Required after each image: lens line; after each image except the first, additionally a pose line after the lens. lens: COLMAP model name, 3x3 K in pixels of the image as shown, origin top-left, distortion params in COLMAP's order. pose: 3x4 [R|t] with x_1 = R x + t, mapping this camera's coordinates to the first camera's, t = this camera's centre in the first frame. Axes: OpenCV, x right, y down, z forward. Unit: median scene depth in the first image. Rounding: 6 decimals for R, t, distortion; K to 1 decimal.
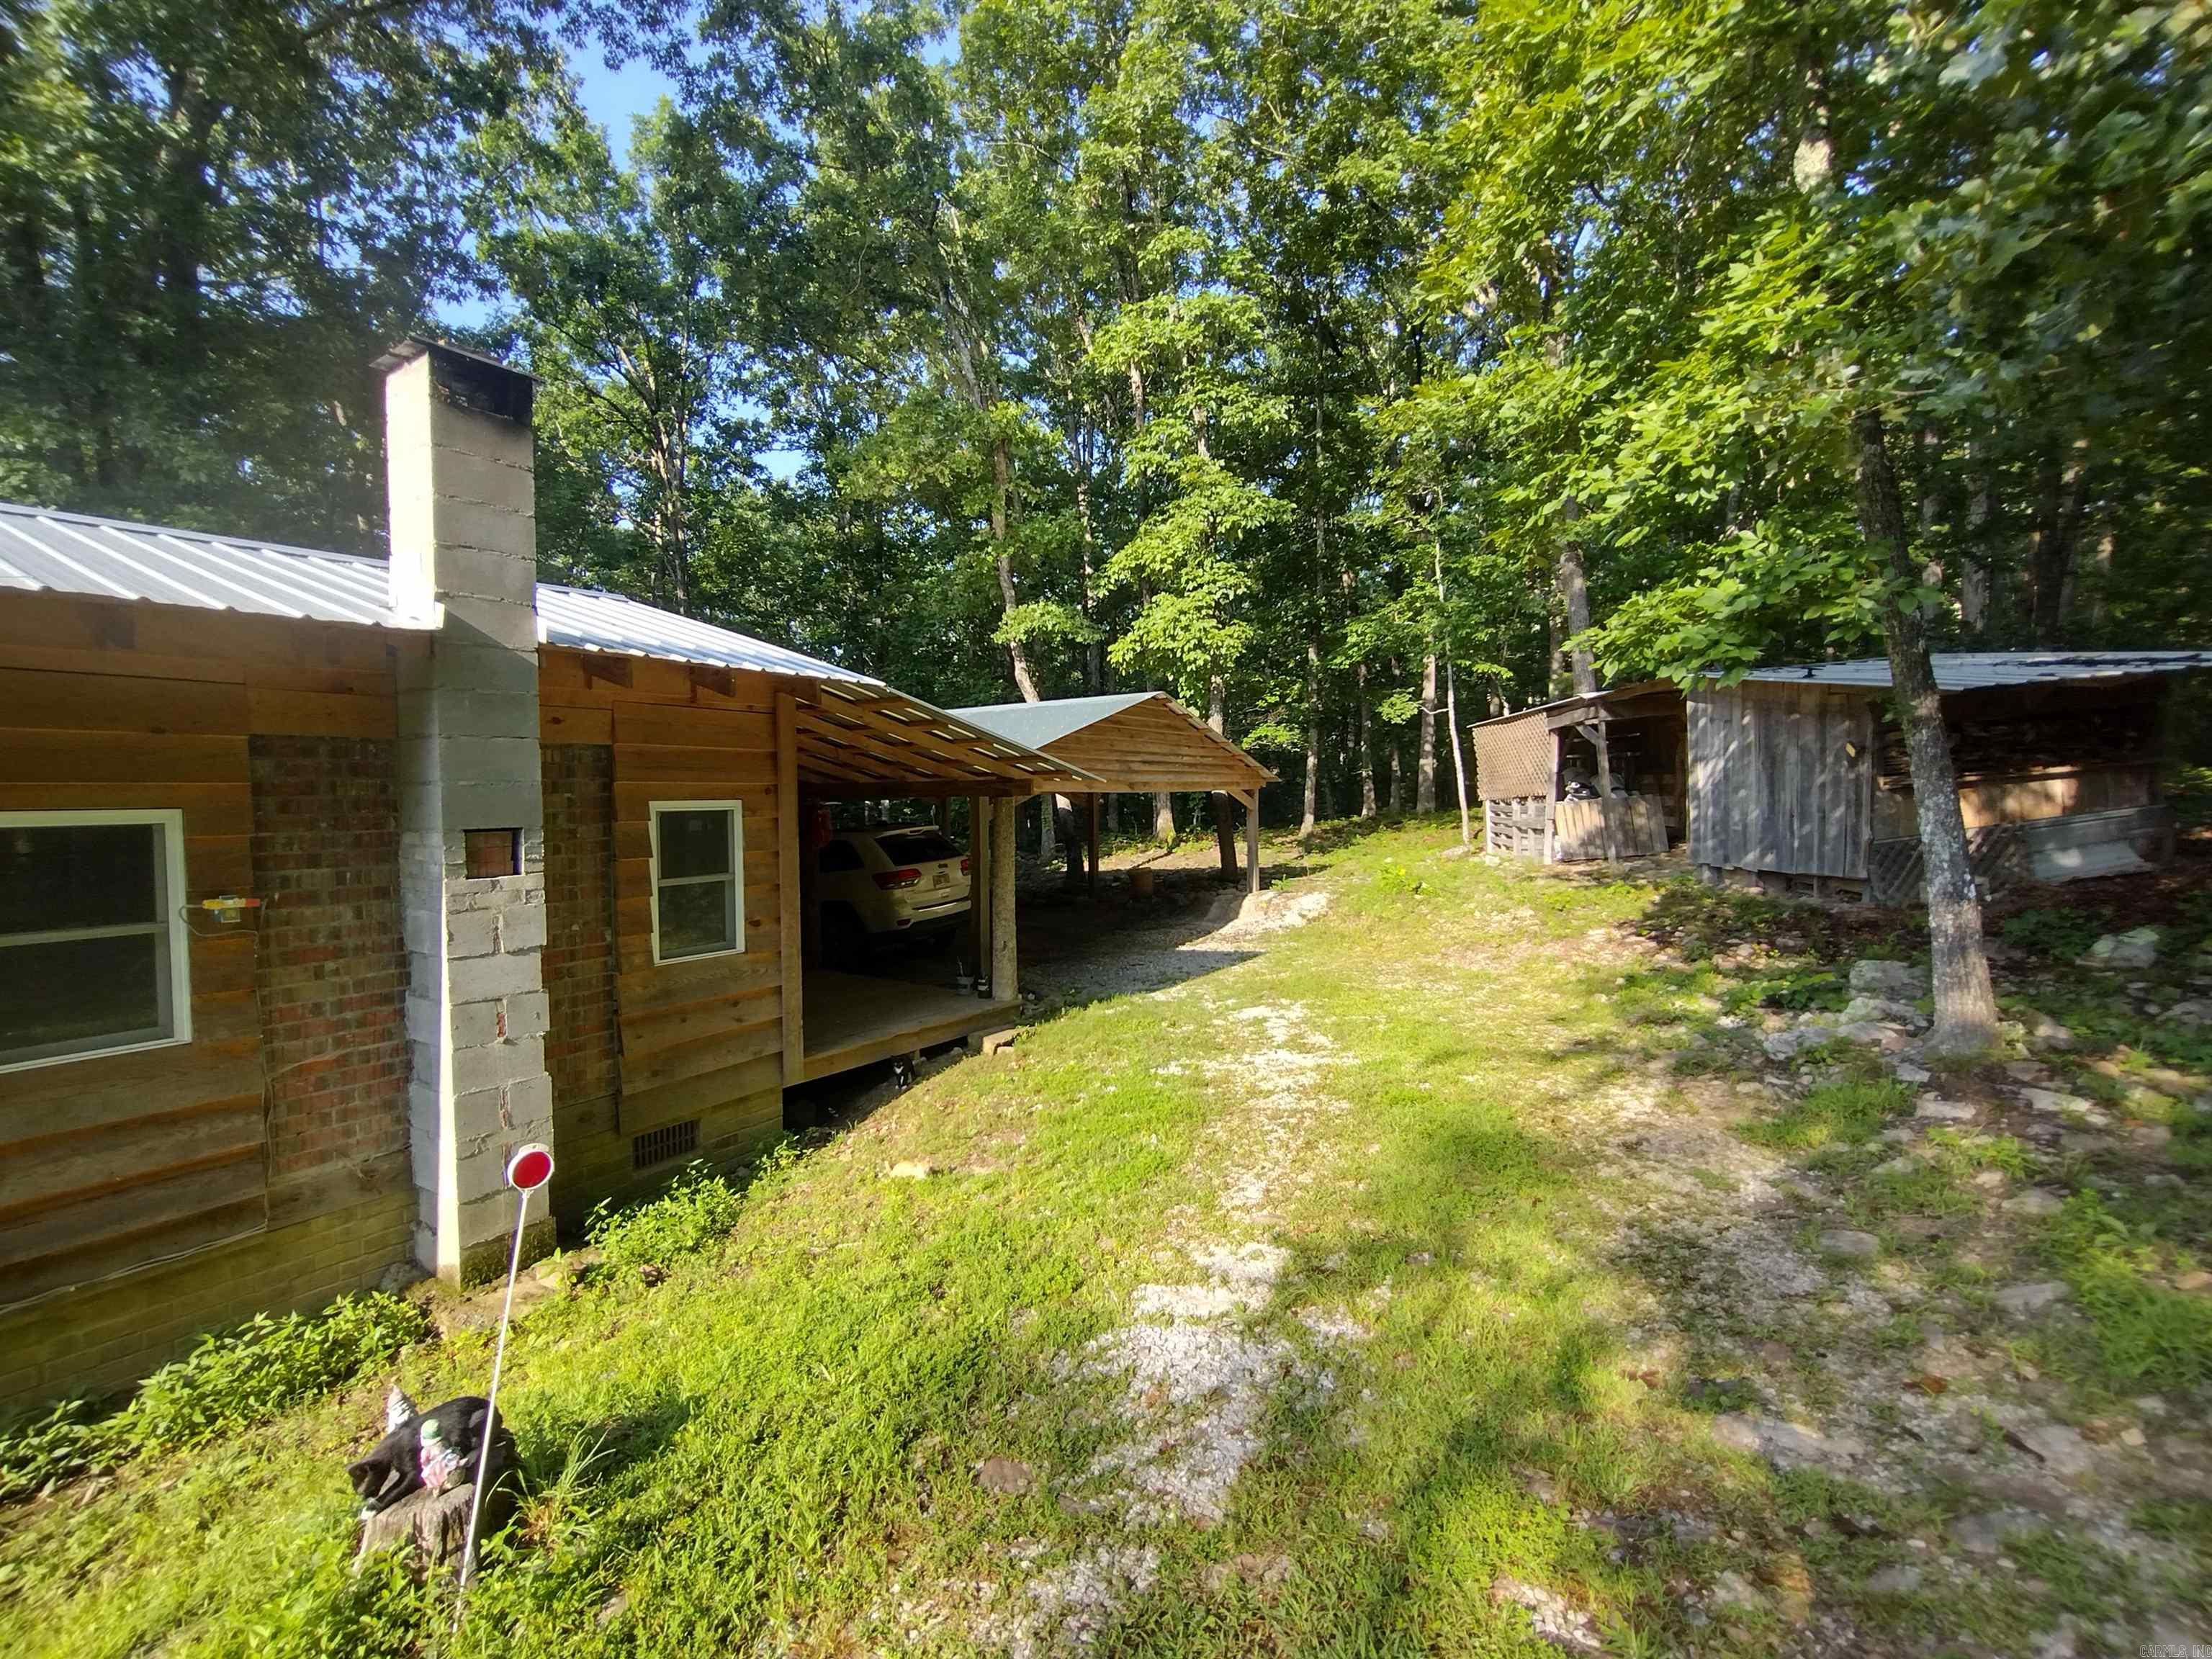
lens RADIAL K [[986.9, 0, 1115.7], [0, 986.9, 831.0], [0, 0, 1]] dist [-0.001712, -0.000051]
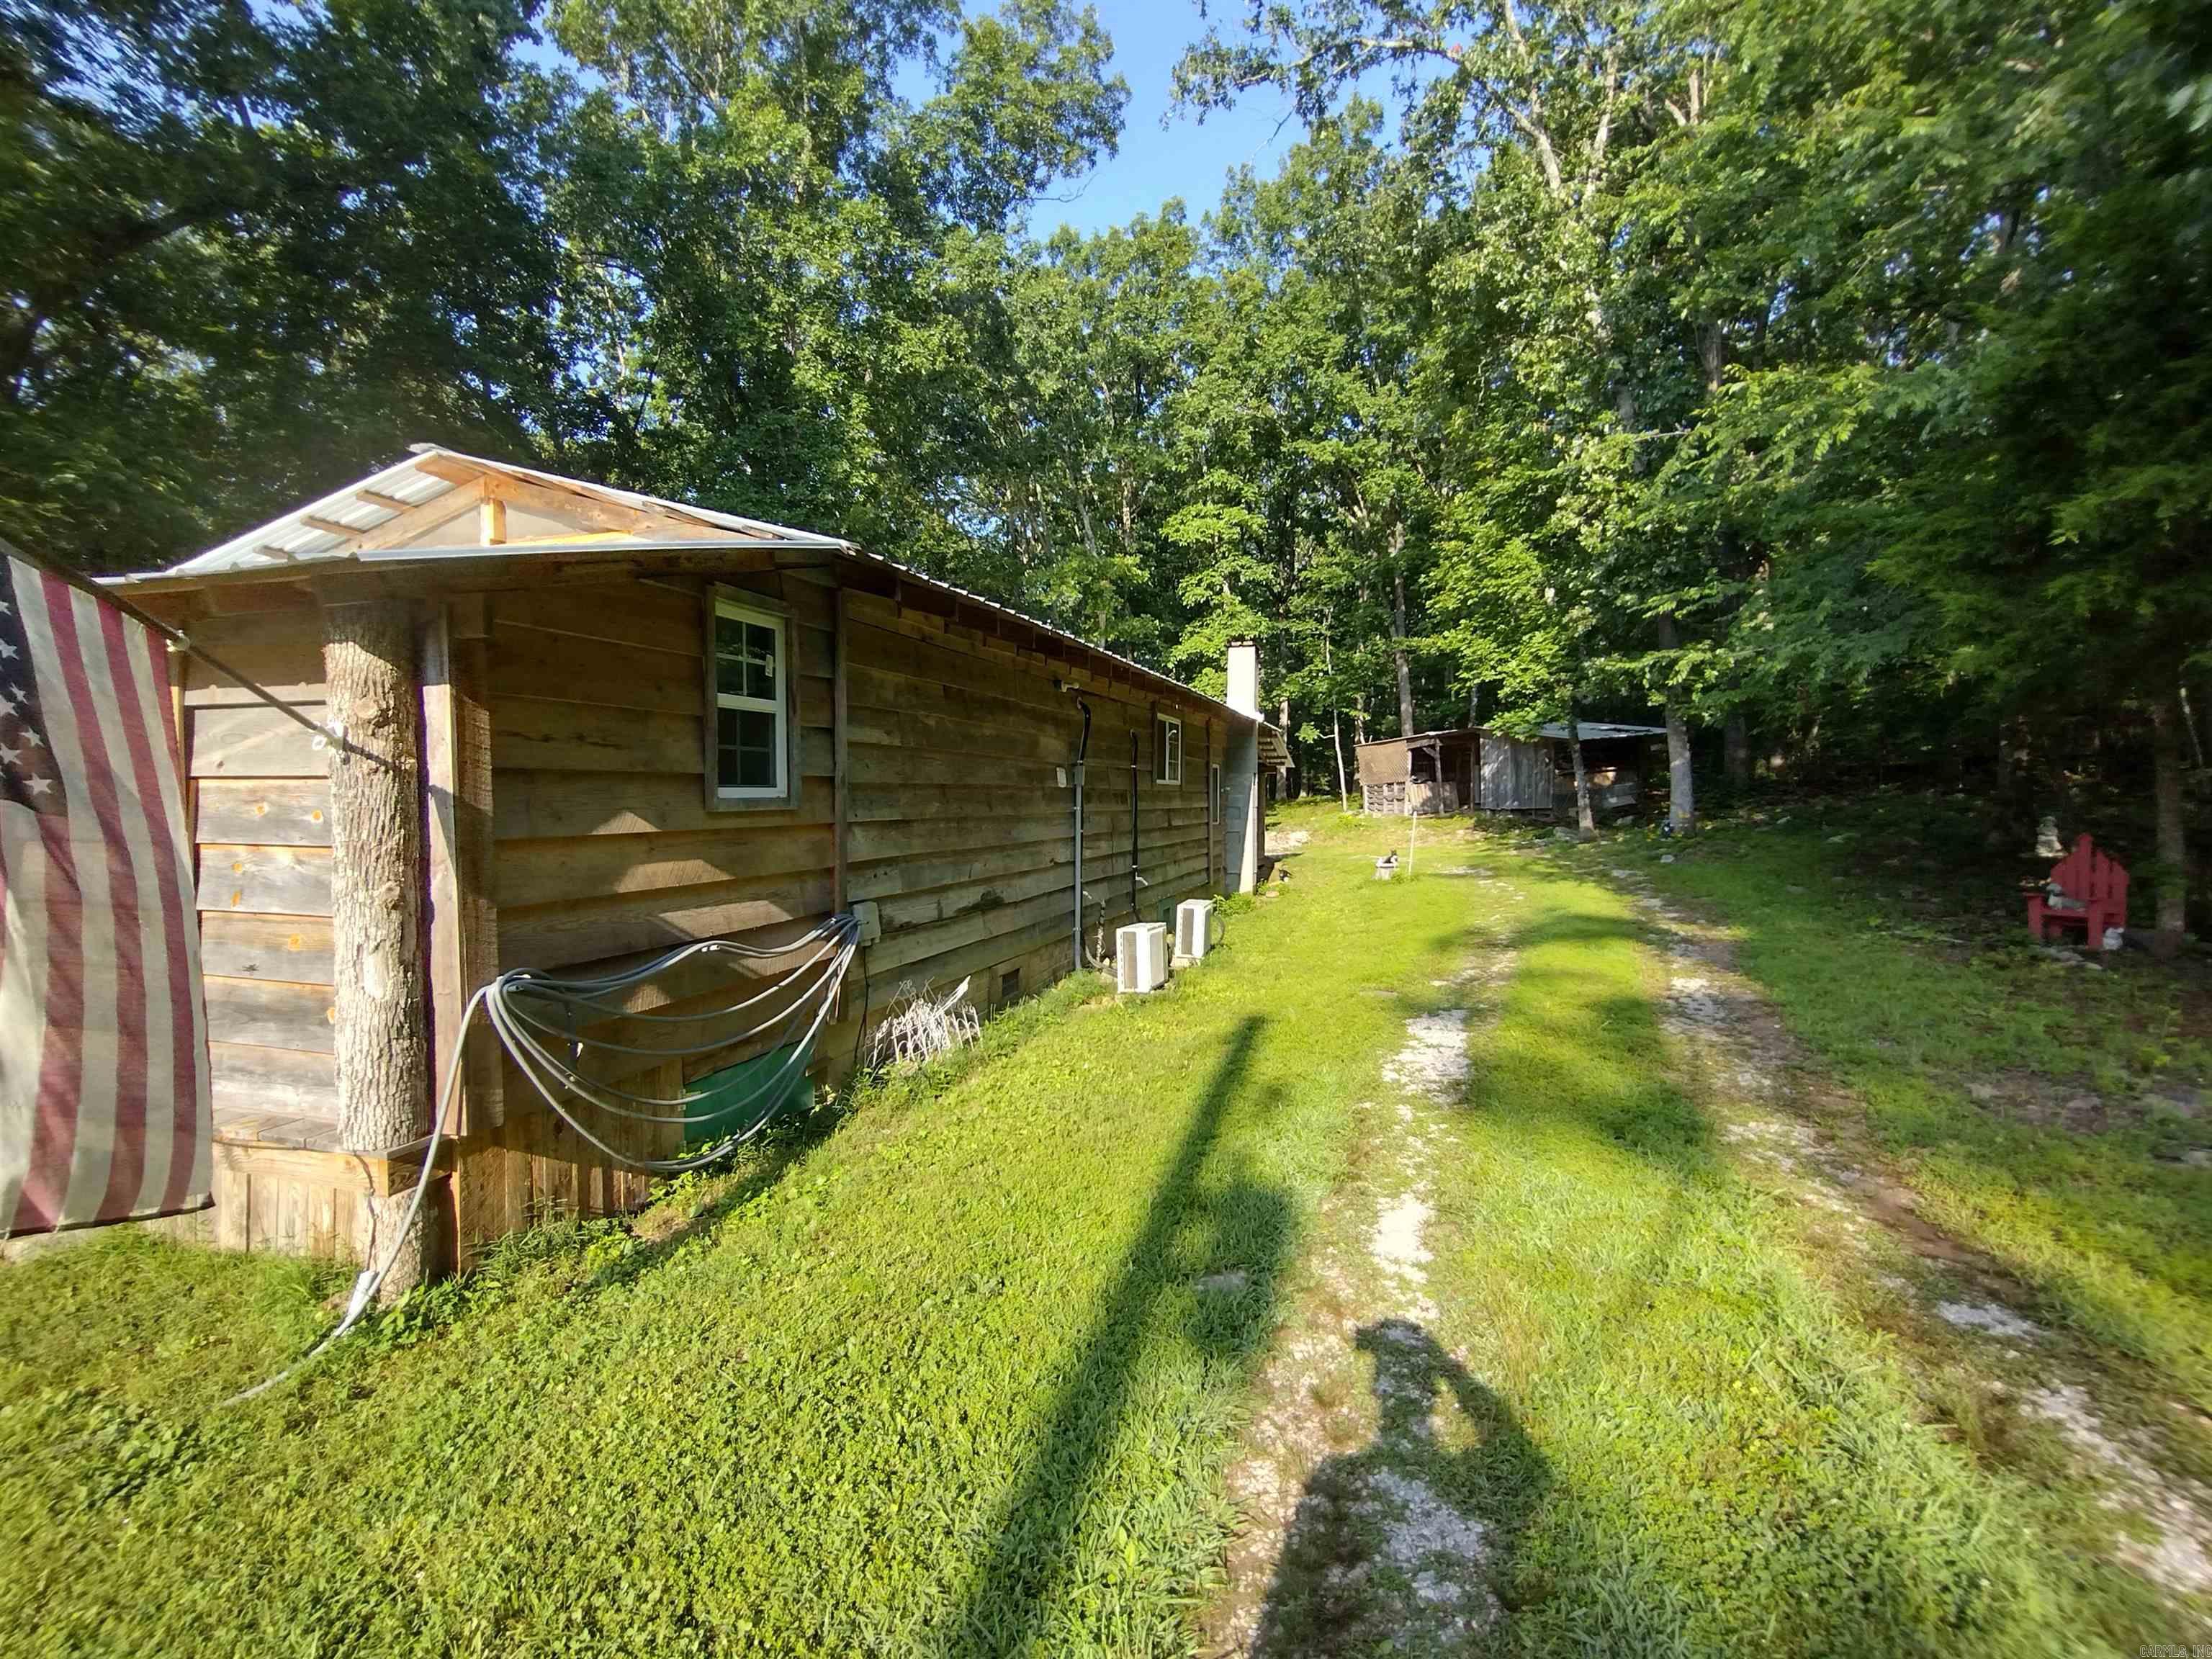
lens RADIAL K [[1029.7, 0, 1110.7], [0, 1029.7, 838.2], [0, 0, 1]] dist [-0.000420, -0.000249]
pose [[0.956939, -0.004377, 0.290256, -1.763969], [0.006092, 0.999969, -0.005007, 0.202113], [-0.290225, 0.006559, 0.956936, -1.956408]]
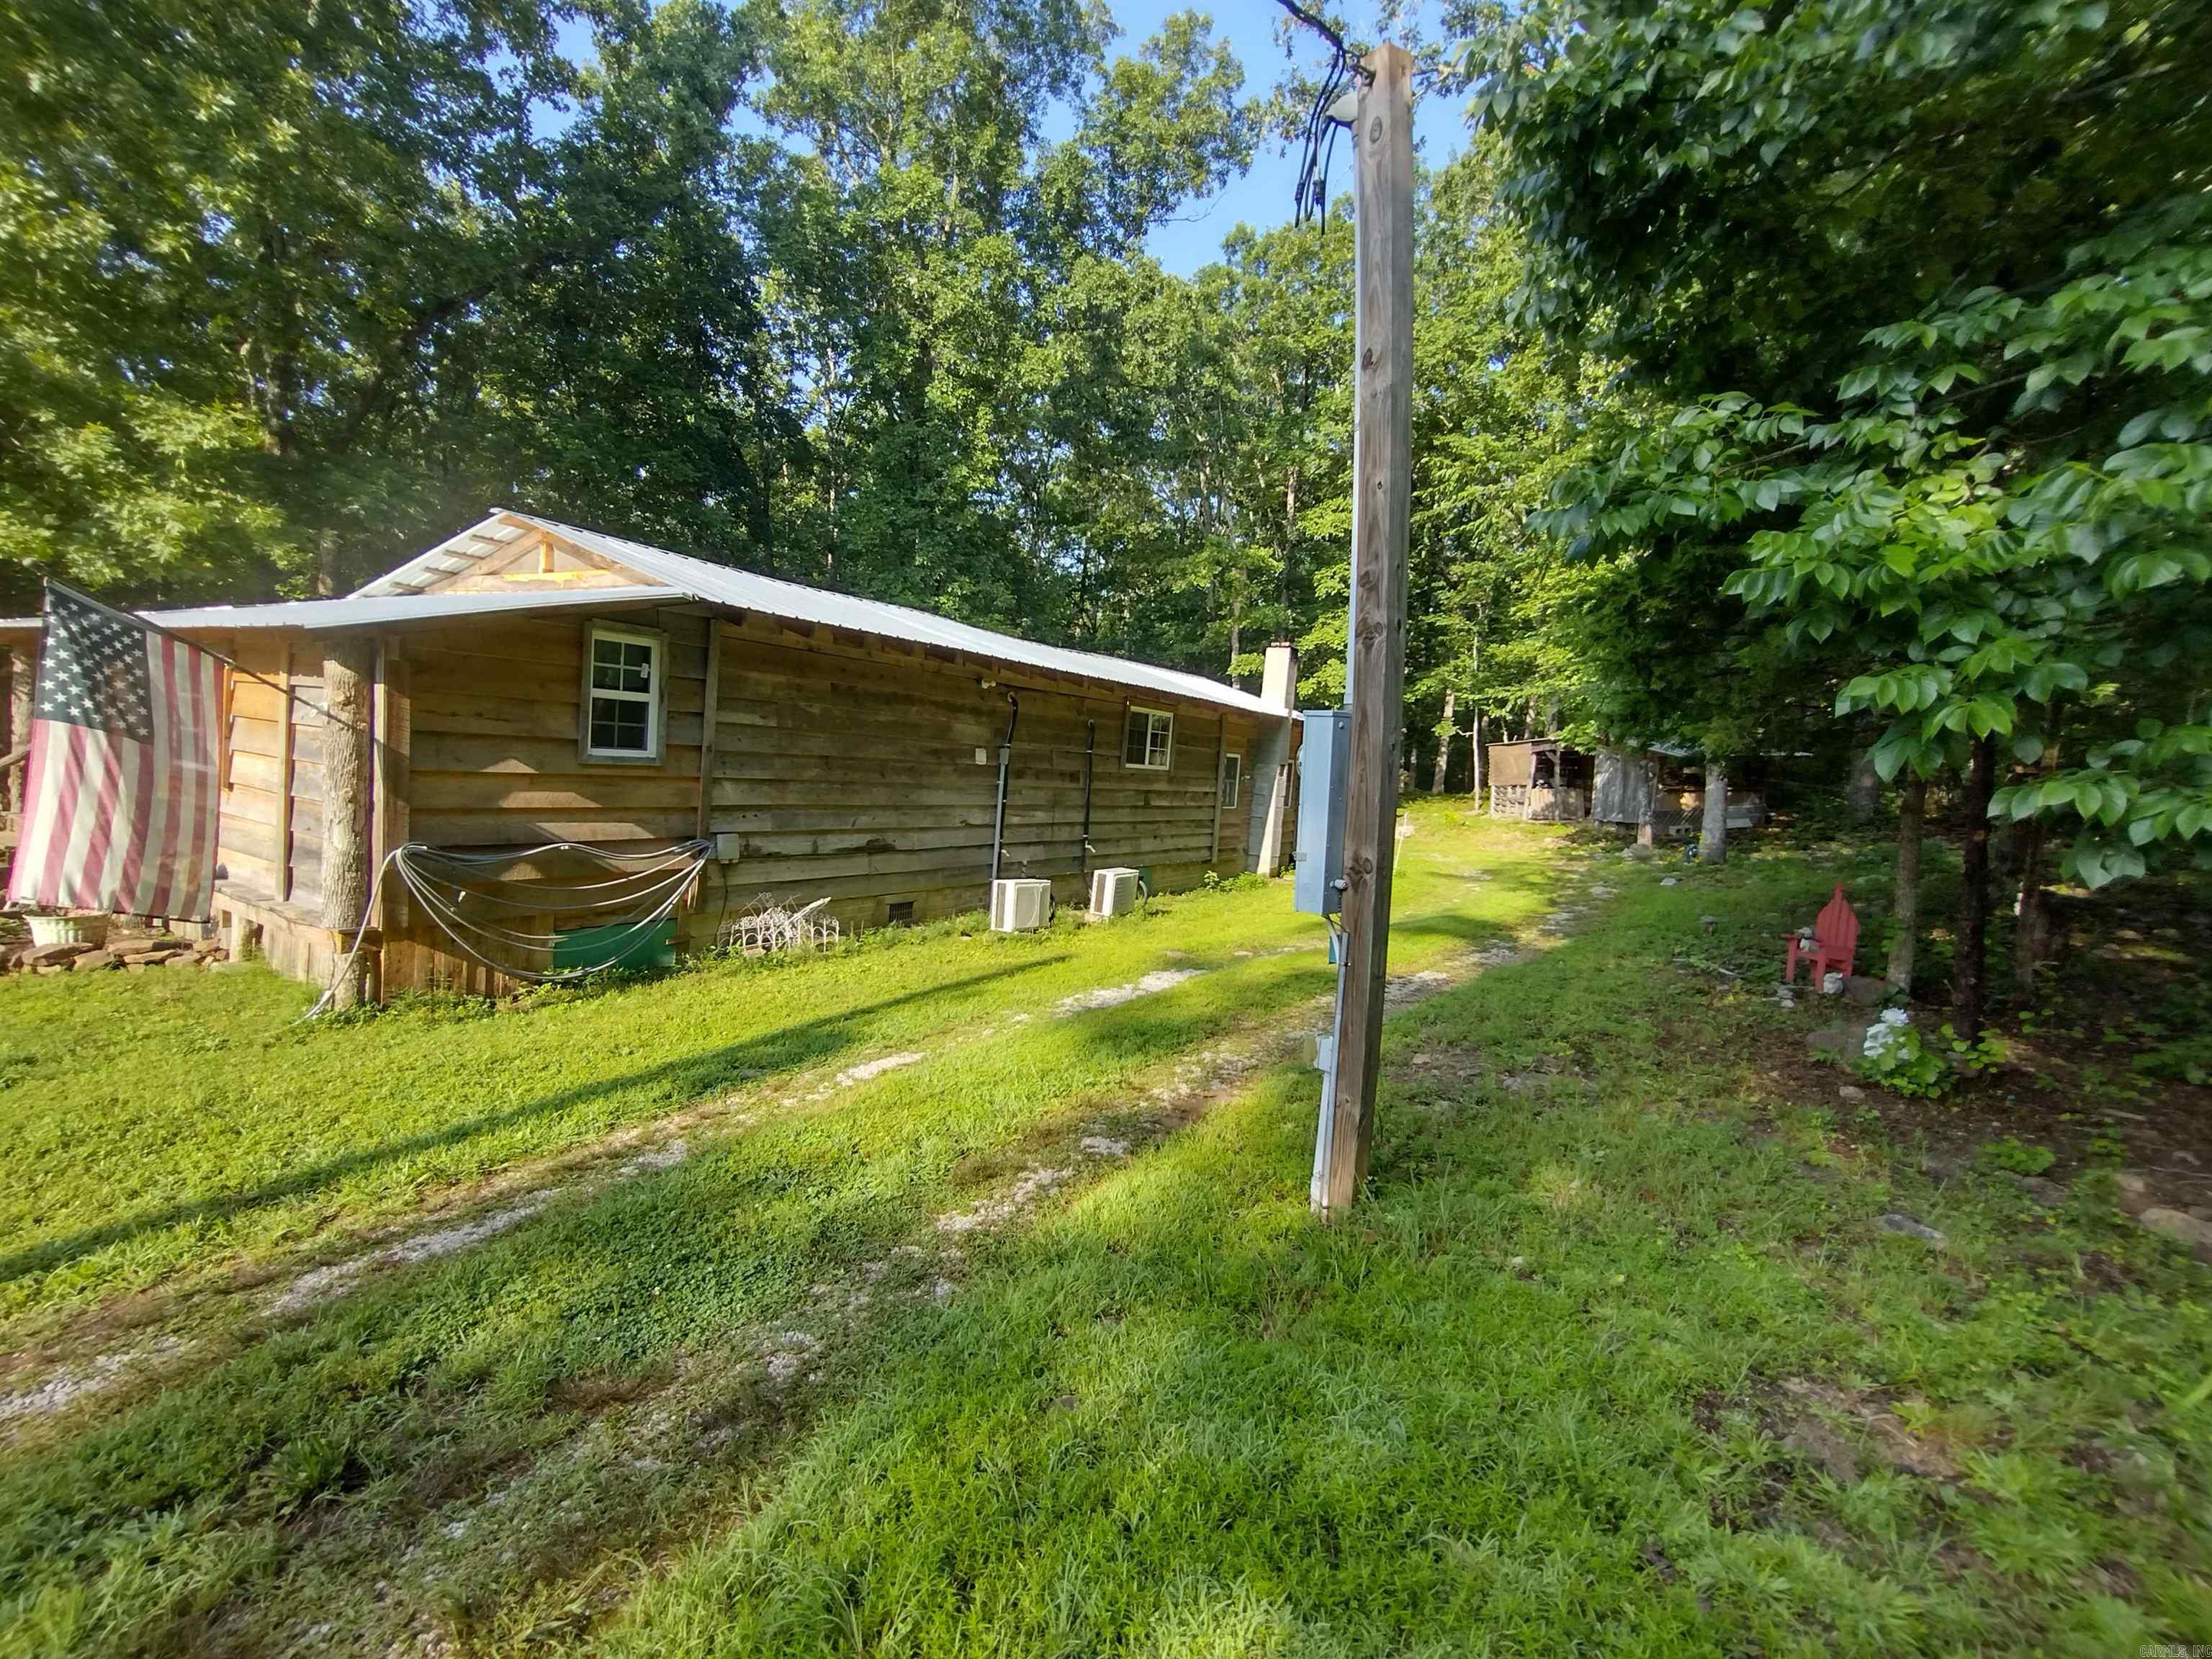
lens RADIAL K [[1035.1, 0, 1100.9], [0, 1035.1, 834.4], [0, 0, 1]] dist [0.000857, 0.001343]
pose [[0.995096, 0.082909, 0.053941, -1.225706], [-0.084642, 0.995939, 0.030679, 0.167964], [-0.051178, -0.035094, 0.998073, -2.441304]]
